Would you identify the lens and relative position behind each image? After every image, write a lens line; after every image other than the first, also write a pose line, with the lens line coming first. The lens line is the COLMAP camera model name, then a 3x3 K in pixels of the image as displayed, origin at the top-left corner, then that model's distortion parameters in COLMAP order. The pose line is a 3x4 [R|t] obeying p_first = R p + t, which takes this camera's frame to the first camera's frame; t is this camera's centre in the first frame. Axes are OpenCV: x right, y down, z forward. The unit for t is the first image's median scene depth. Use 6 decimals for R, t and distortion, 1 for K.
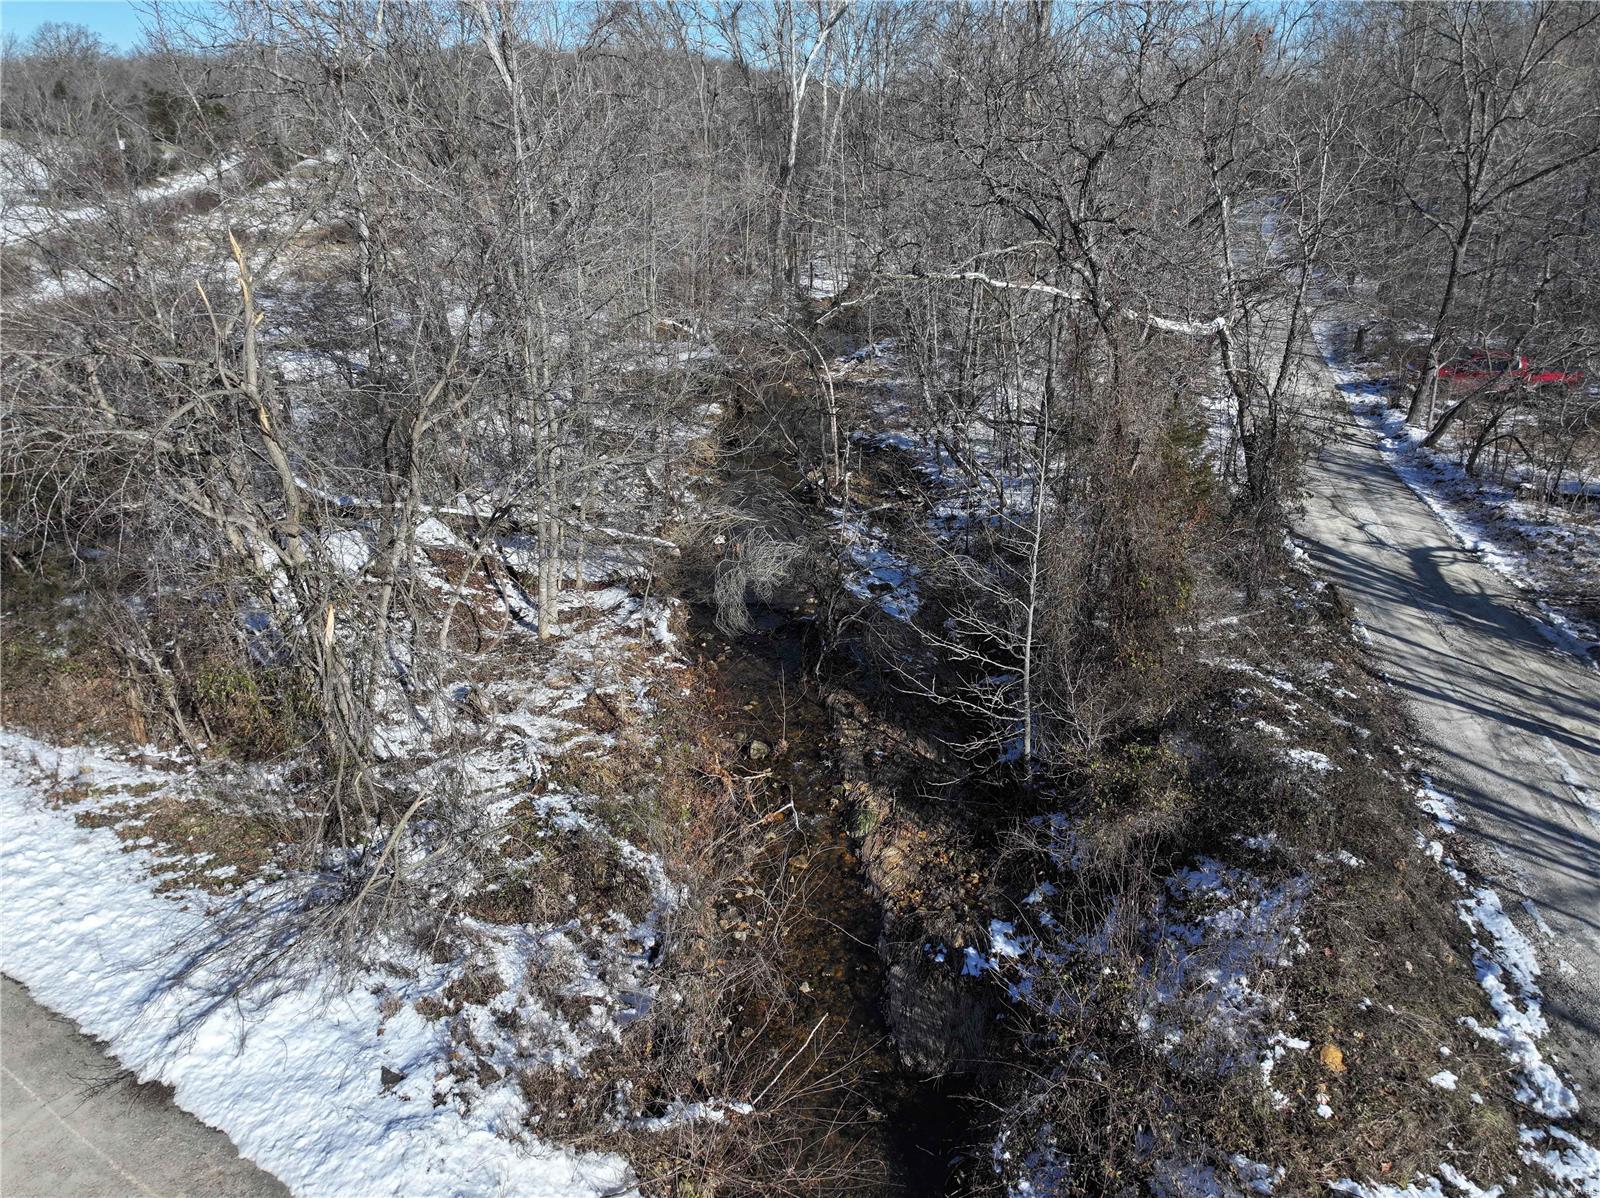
lens RADIAL K [[1108.1, 0, 817.4], [0, 1108.1, 597.1], [0, 0, 1]] dist [-0.006954, 0.014971]
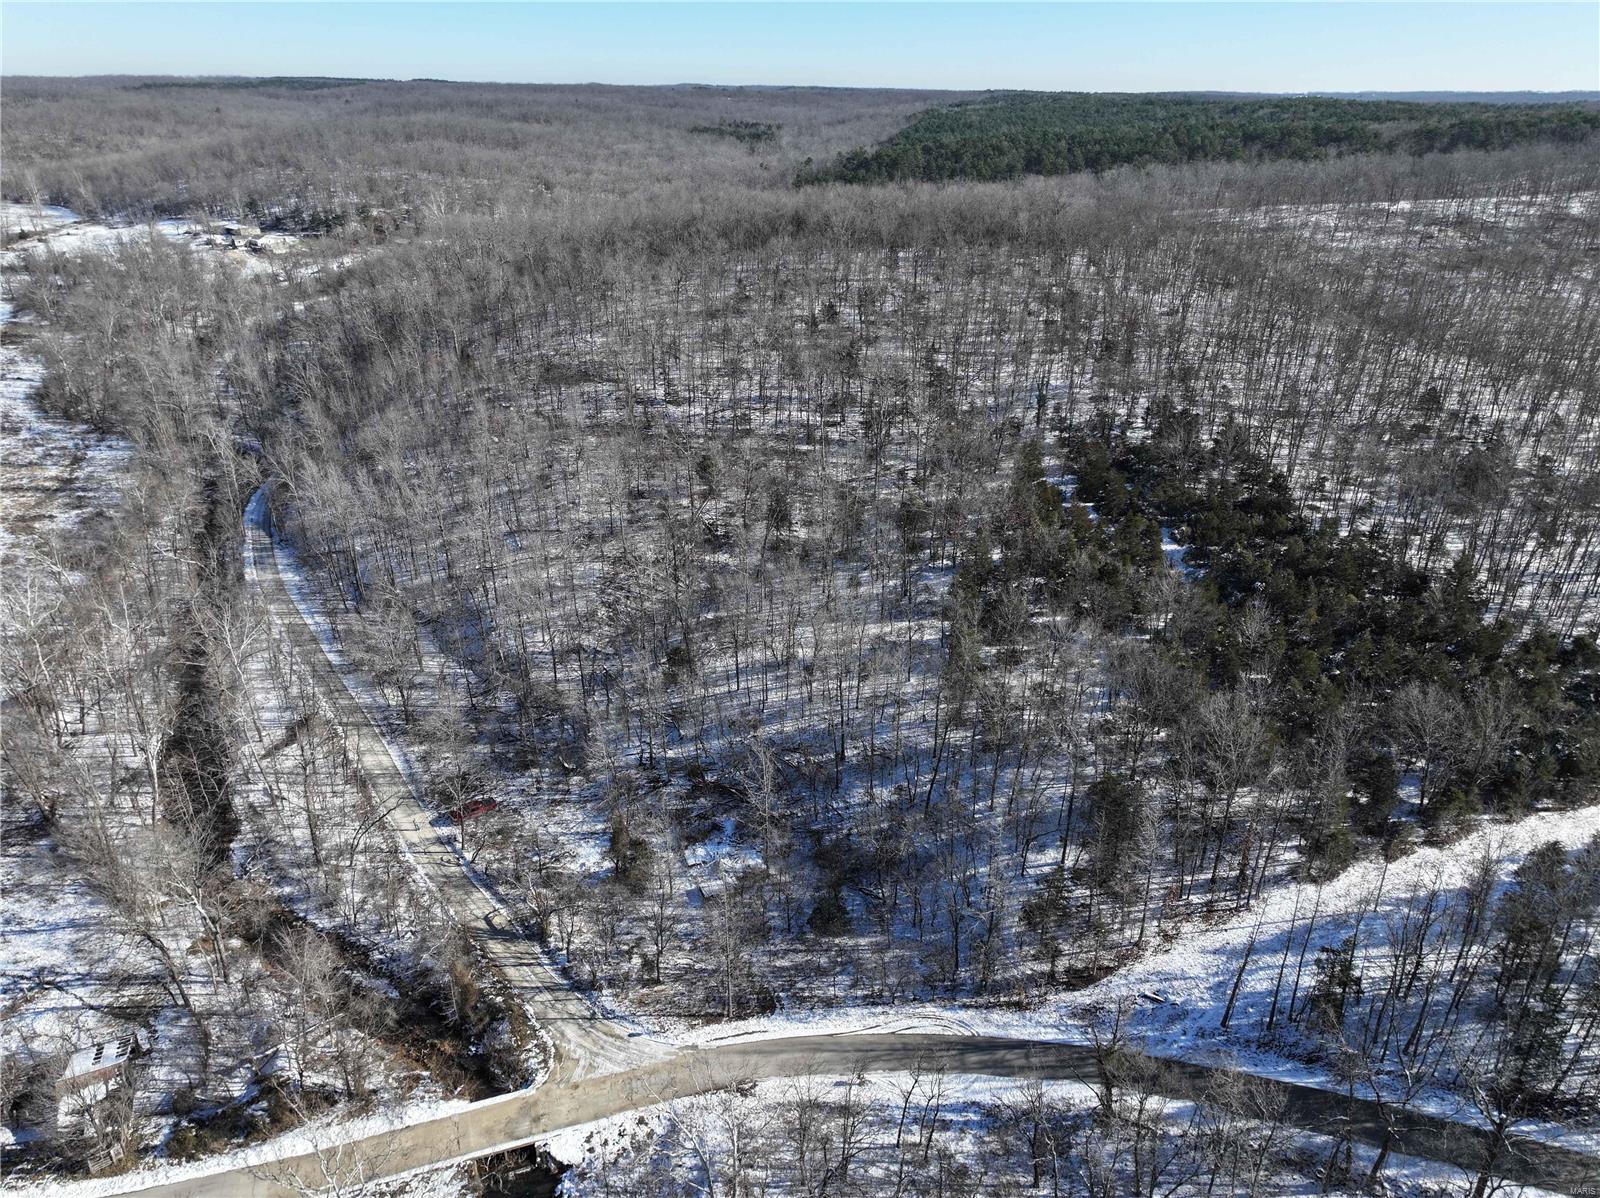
lens RADIAL K [[1138.5, 0, 800.0], [0, 1138.5, 599.0], [0, 0, 1]] dist [-0.004045, 0.024181]
pose [[0.610992, -0.322727, 0.722866, -2.566783], [0.294280, 0.940286, 0.171059, -2.680168], [-0.734906, 0.108209, 0.669480, -5.072327]]
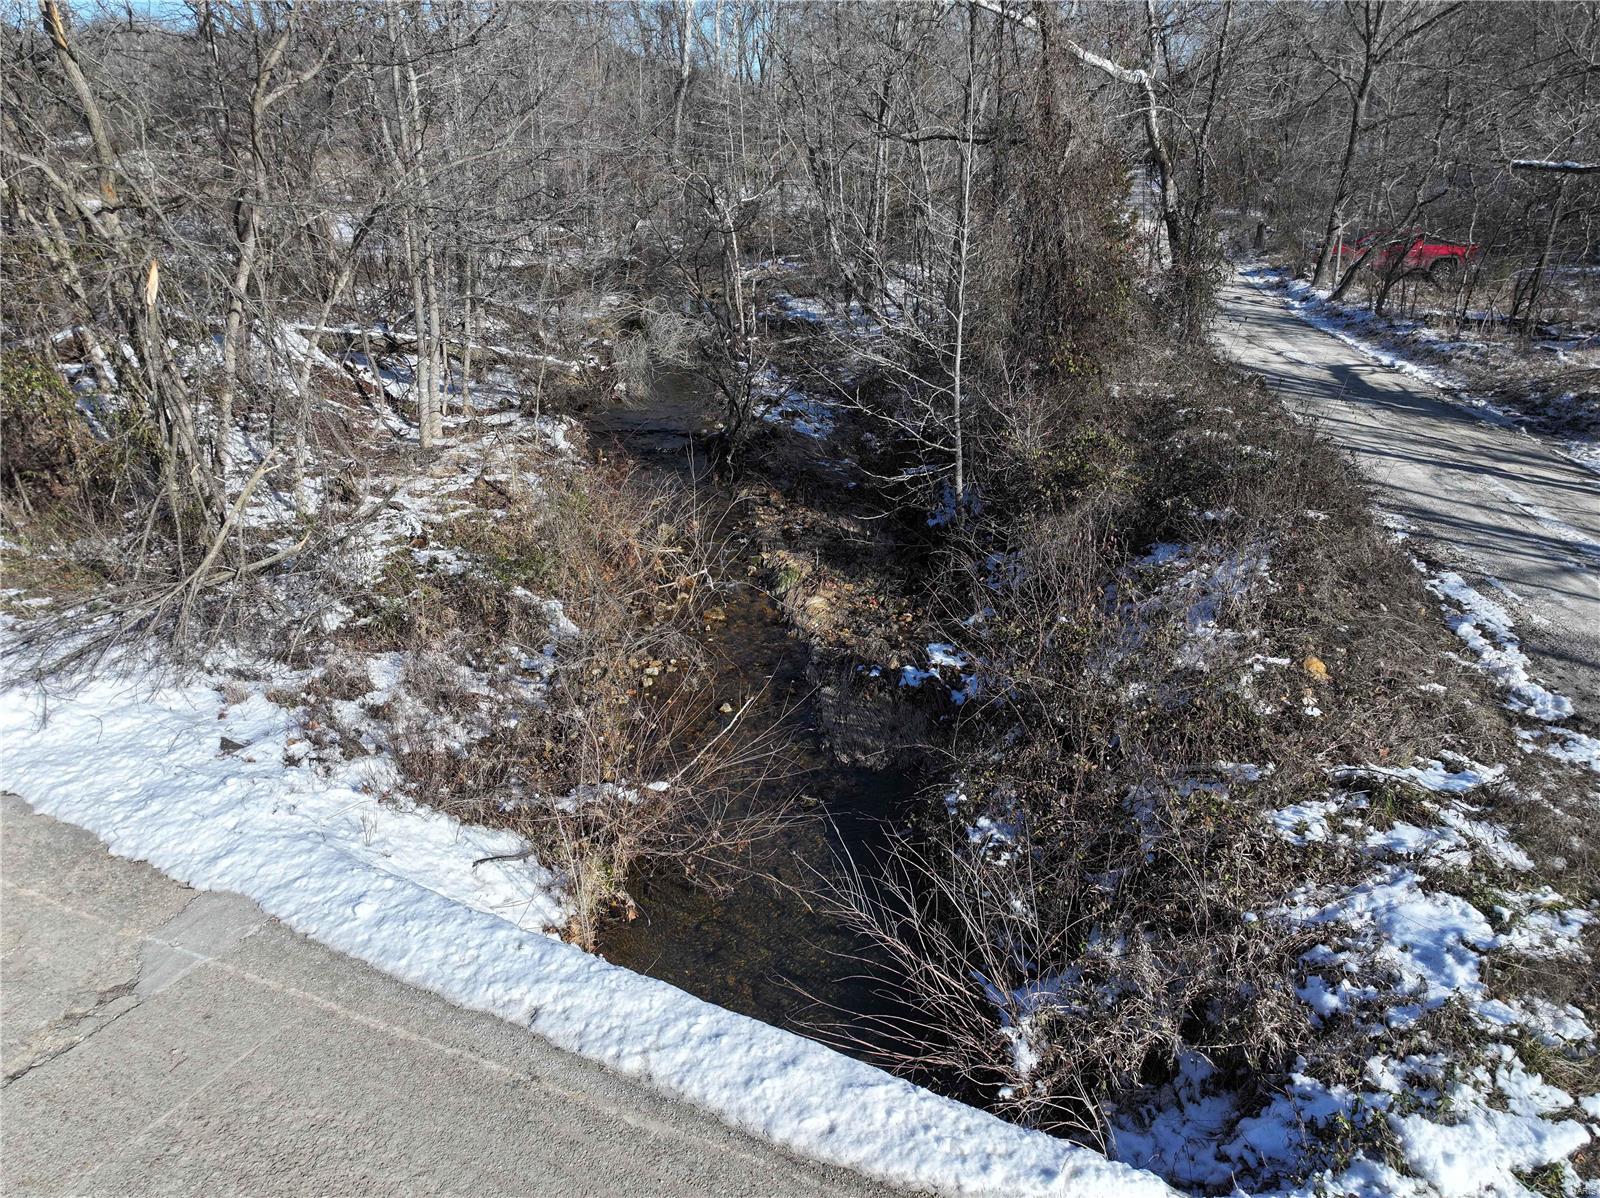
lens RADIAL K [[1108.1, 0, 817.4], [0, 1108.1, 597.1], [0, 0, 1]] dist [-0.006954, 0.014971]
pose [[0.996118, -0.029890, 0.082794, -0.008262], [0.029904, 0.999552, 0.001079, 0.237971], [-0.082789, 0.001401, 0.996566, 0.093570]]
